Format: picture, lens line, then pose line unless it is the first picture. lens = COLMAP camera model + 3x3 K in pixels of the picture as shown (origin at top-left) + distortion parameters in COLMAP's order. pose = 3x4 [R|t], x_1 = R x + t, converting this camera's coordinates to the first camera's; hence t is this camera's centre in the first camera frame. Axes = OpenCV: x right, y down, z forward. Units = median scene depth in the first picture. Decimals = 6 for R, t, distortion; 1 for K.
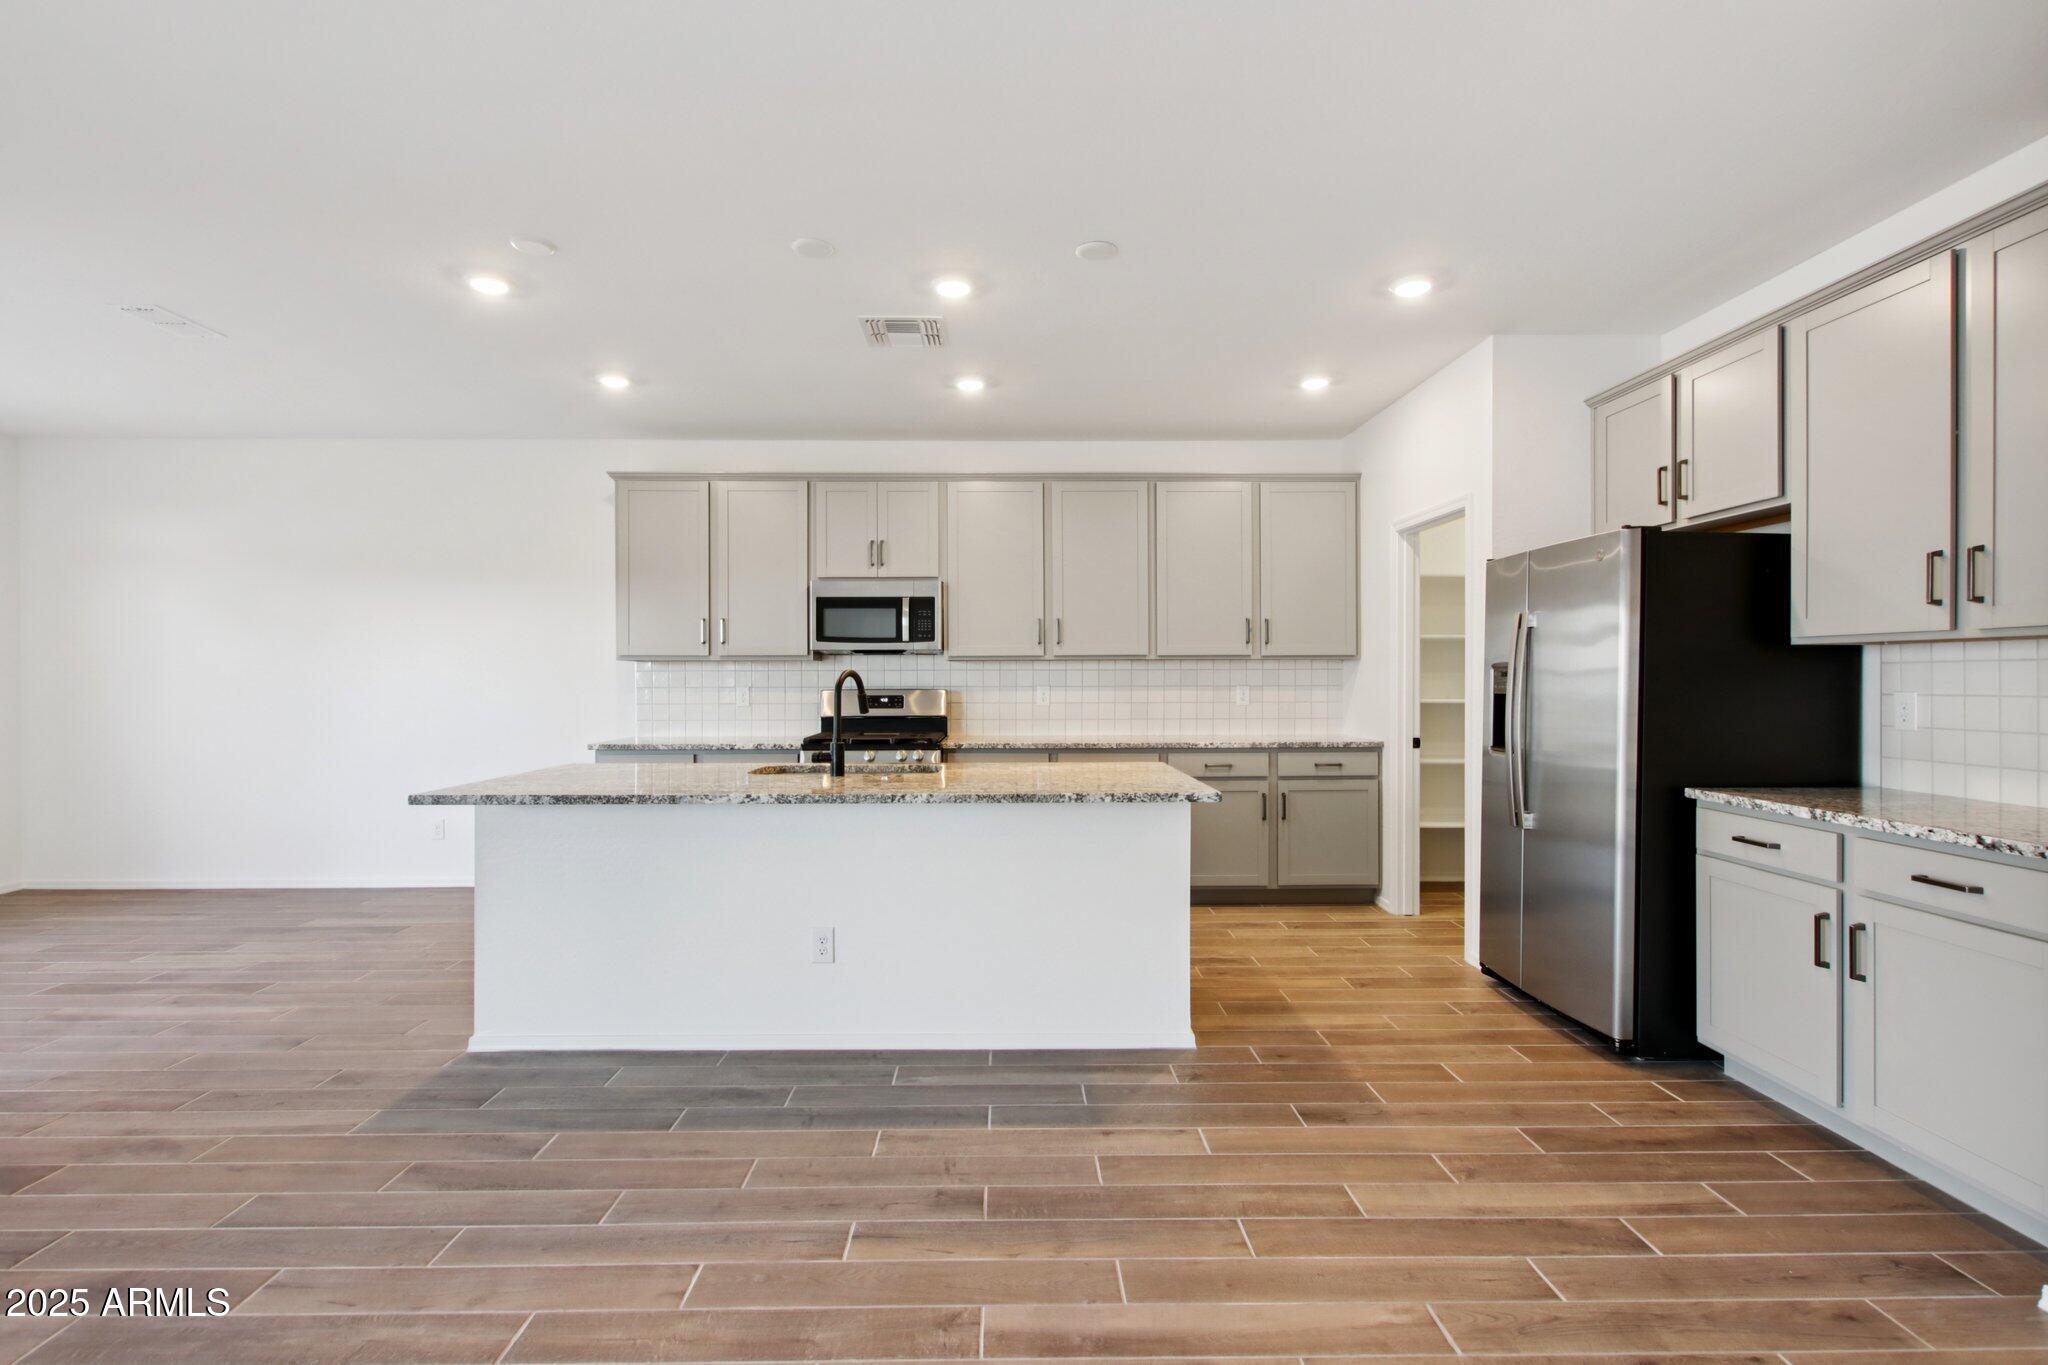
lens RADIAL K [[958.1, 0, 1032.4], [0, 958.1, 682.9], [0, 0, 1]] dist [0.009382, -0.001032]
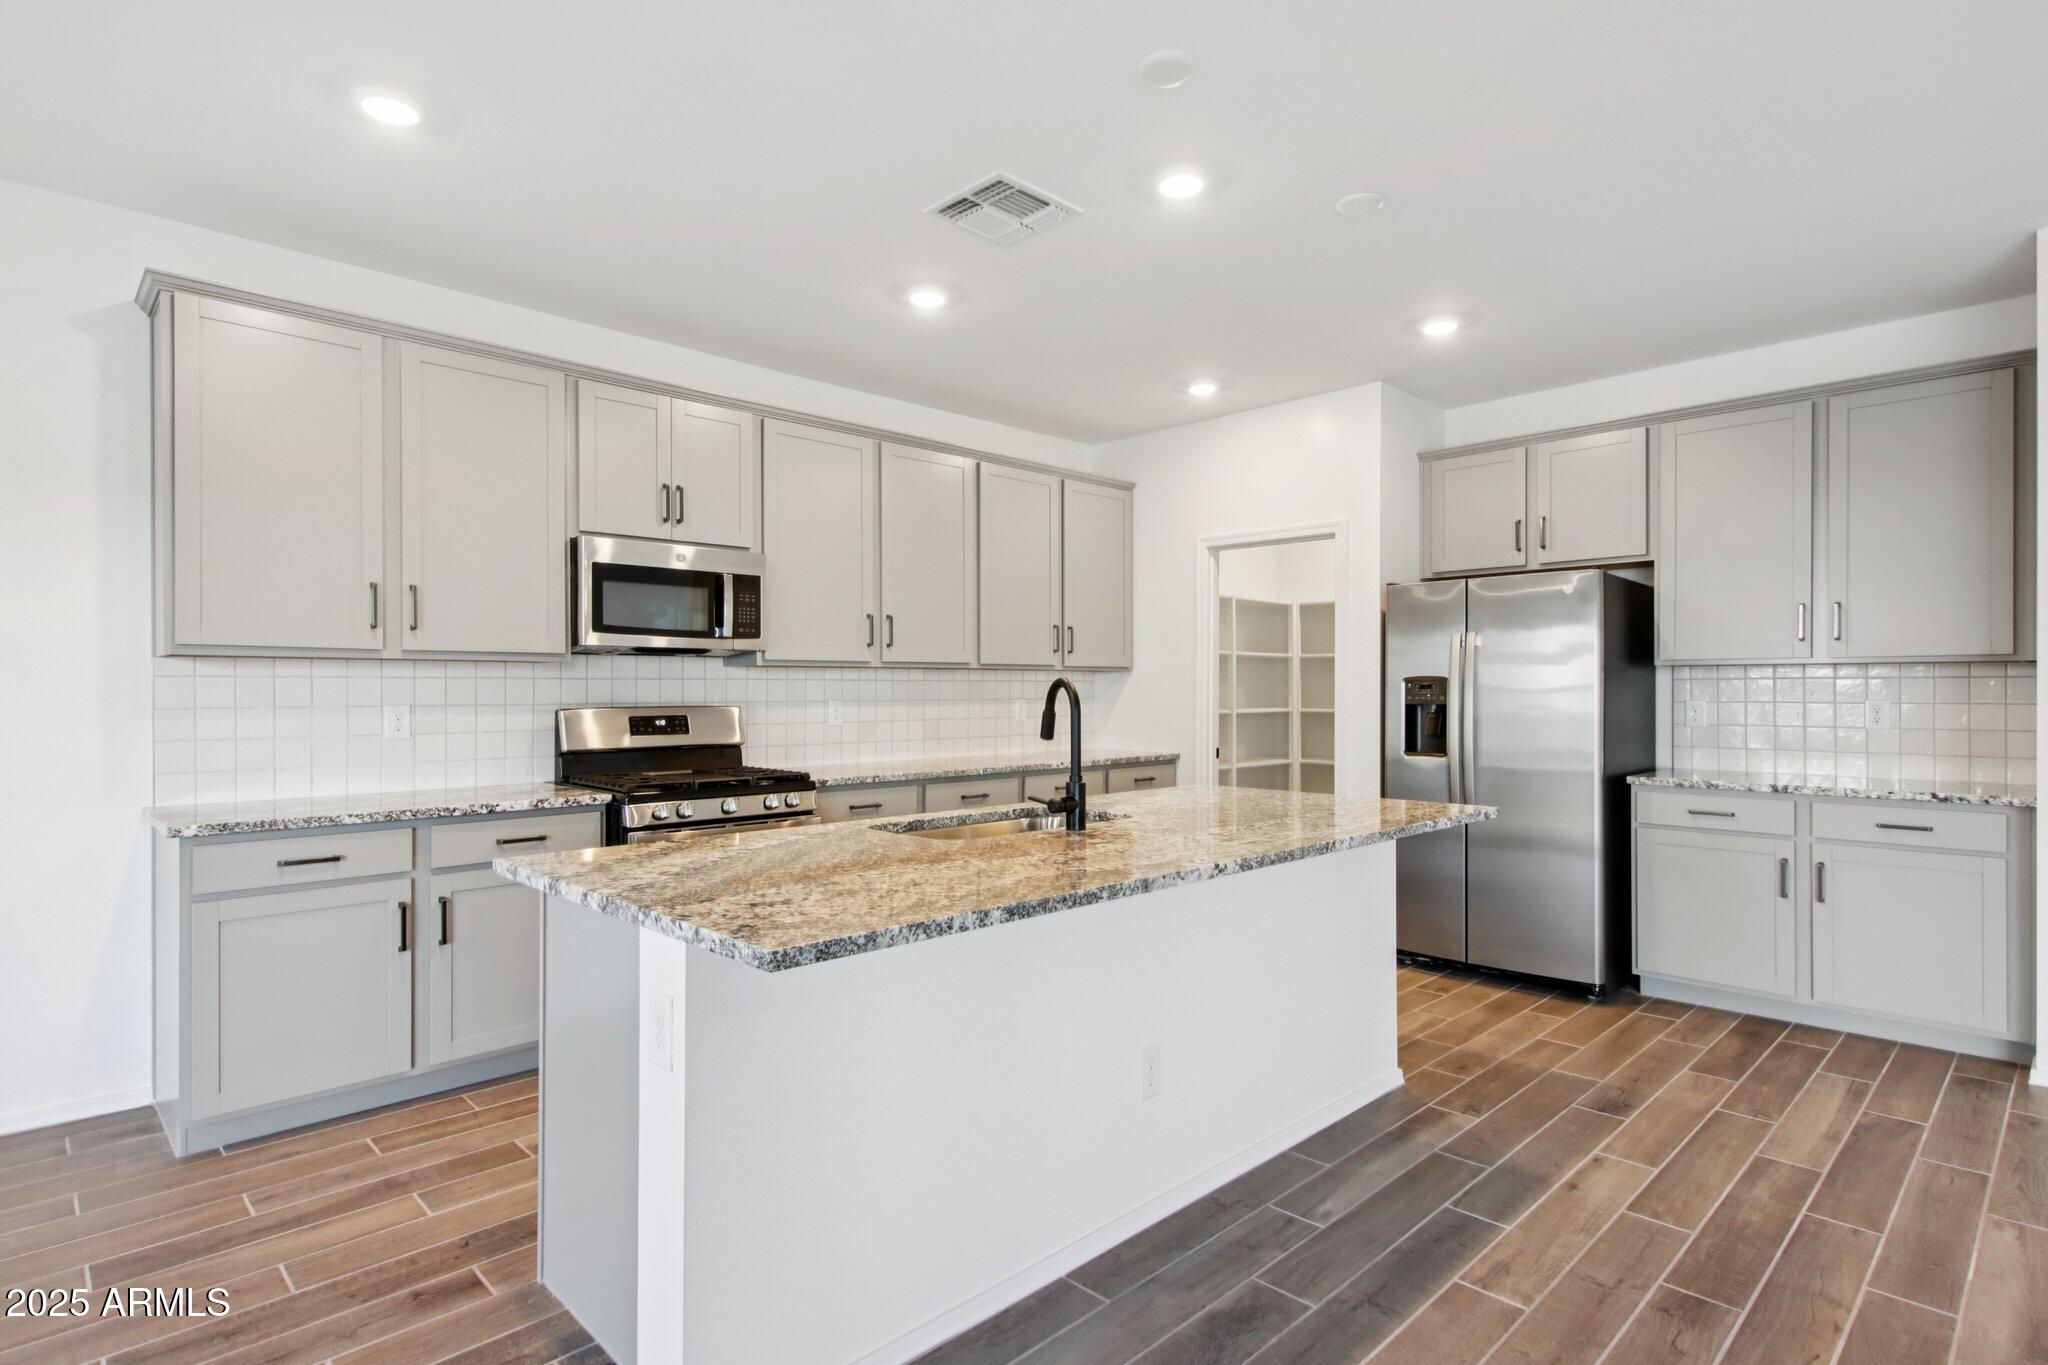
lens RADIAL K [[1023.8, 0, 1028.3], [0, 1023.8, 692.4], [0, 0, 1]] dist [0.018683, -0.005185]
pose [[0.733651, -0.000080, 0.679526, -0.734037], [0.003249, 0.999989, -0.003390, -0.000195], [-0.679519, 0.004695, 0.733643, 0.475312]]
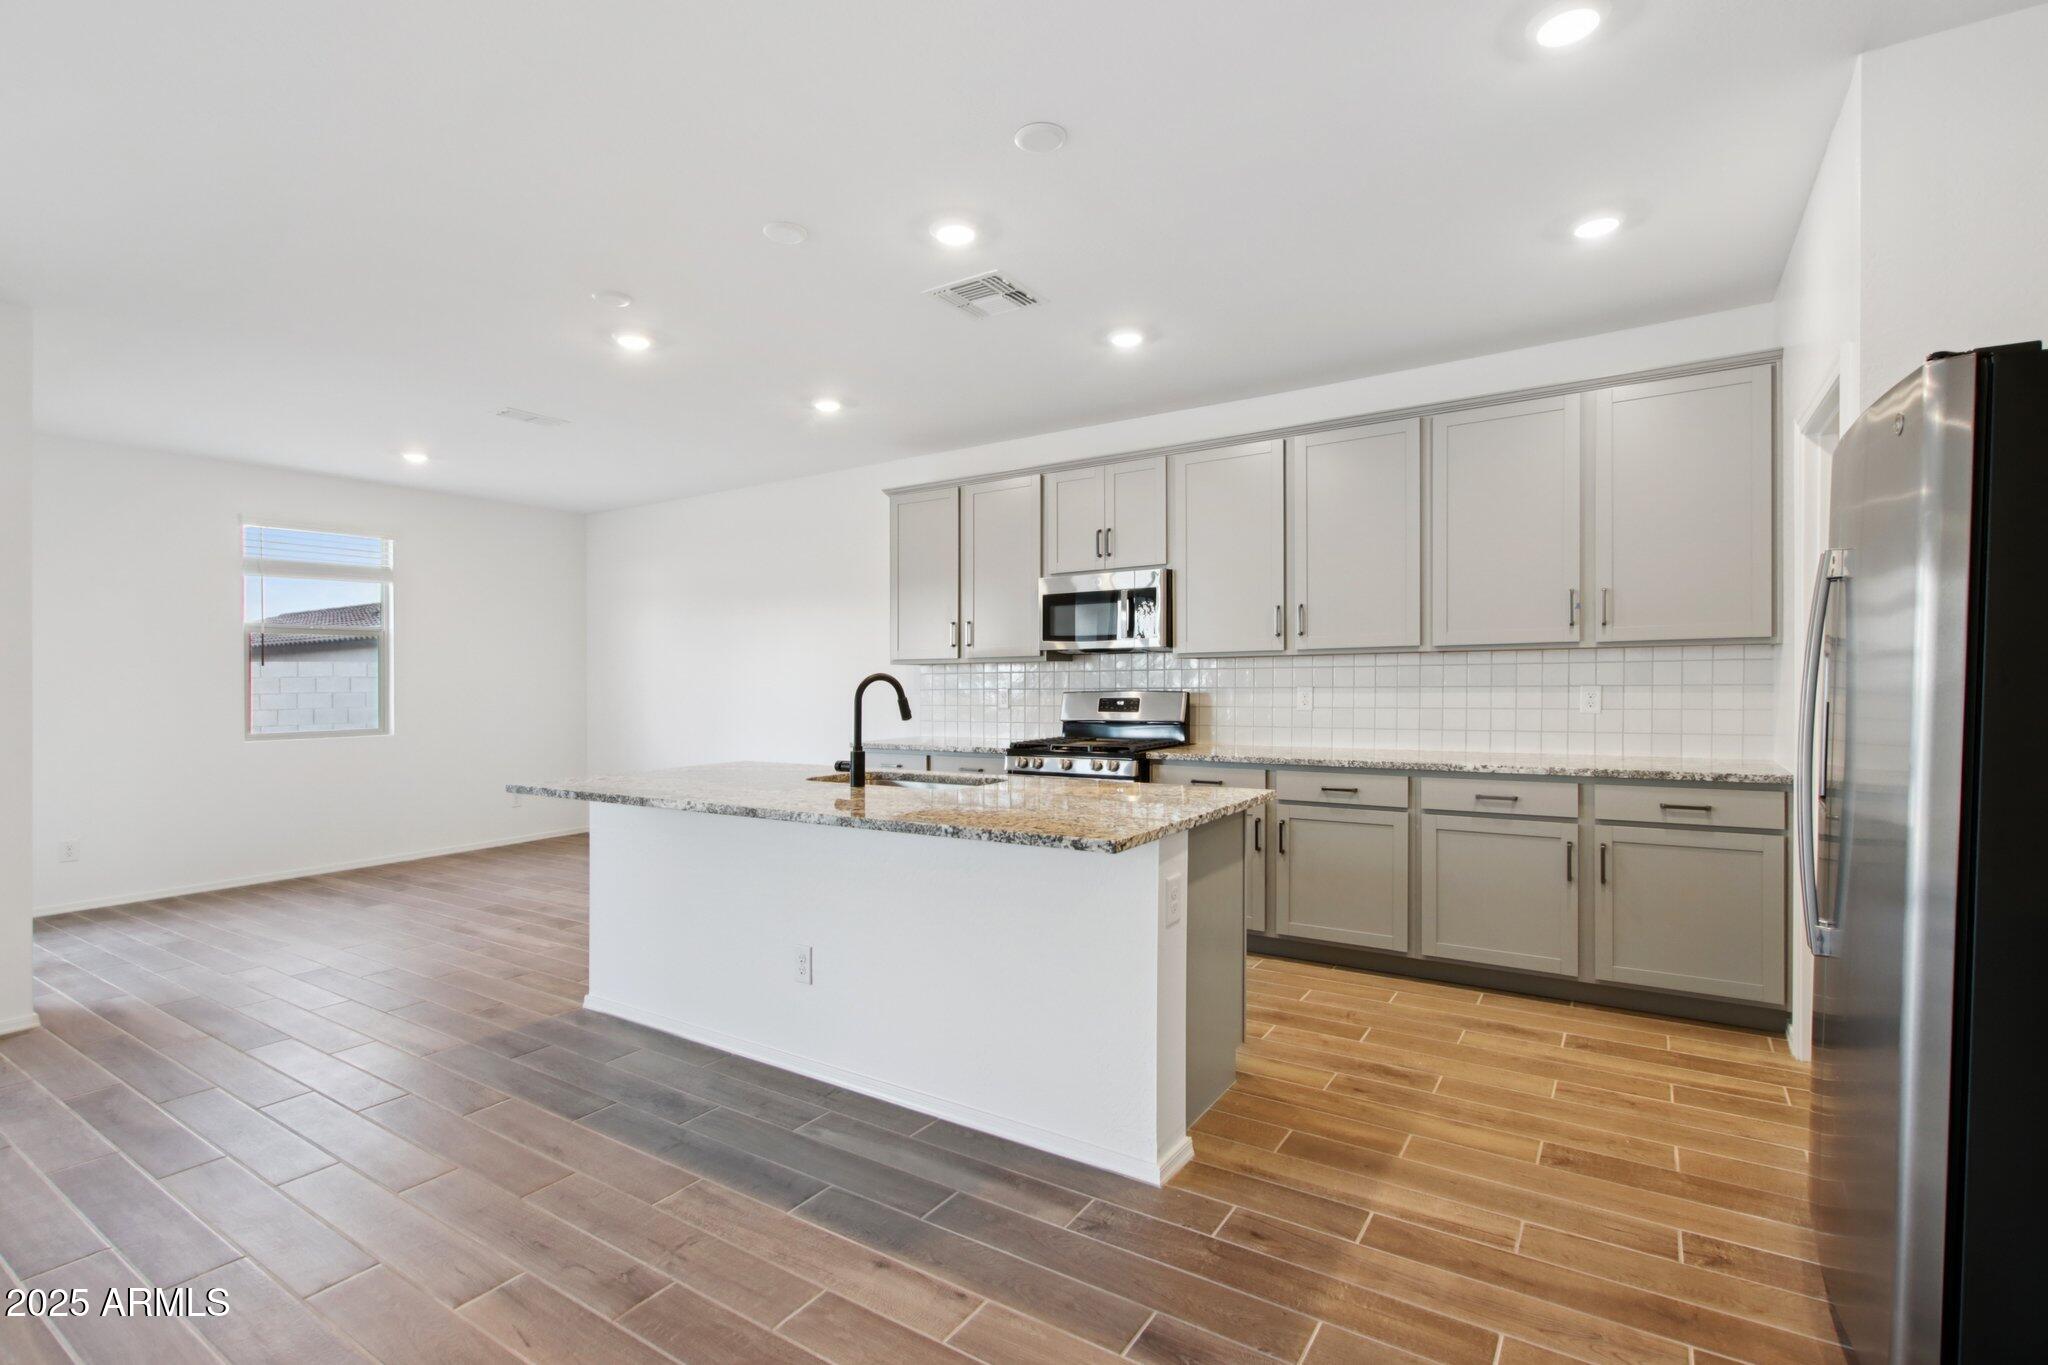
lens RADIAL K [[958.1, 0, 1034.2], [0, 958.1, 683.0], [0, 0, 1]] dist [0.009382, -0.001032]
pose [[0.826804, -0.005556, -0.562463, 0.471106], [0.007039, 0.999975, 0.000469, -0.003395], [0.562446, -0.004347, 0.826823, 0.320608]]
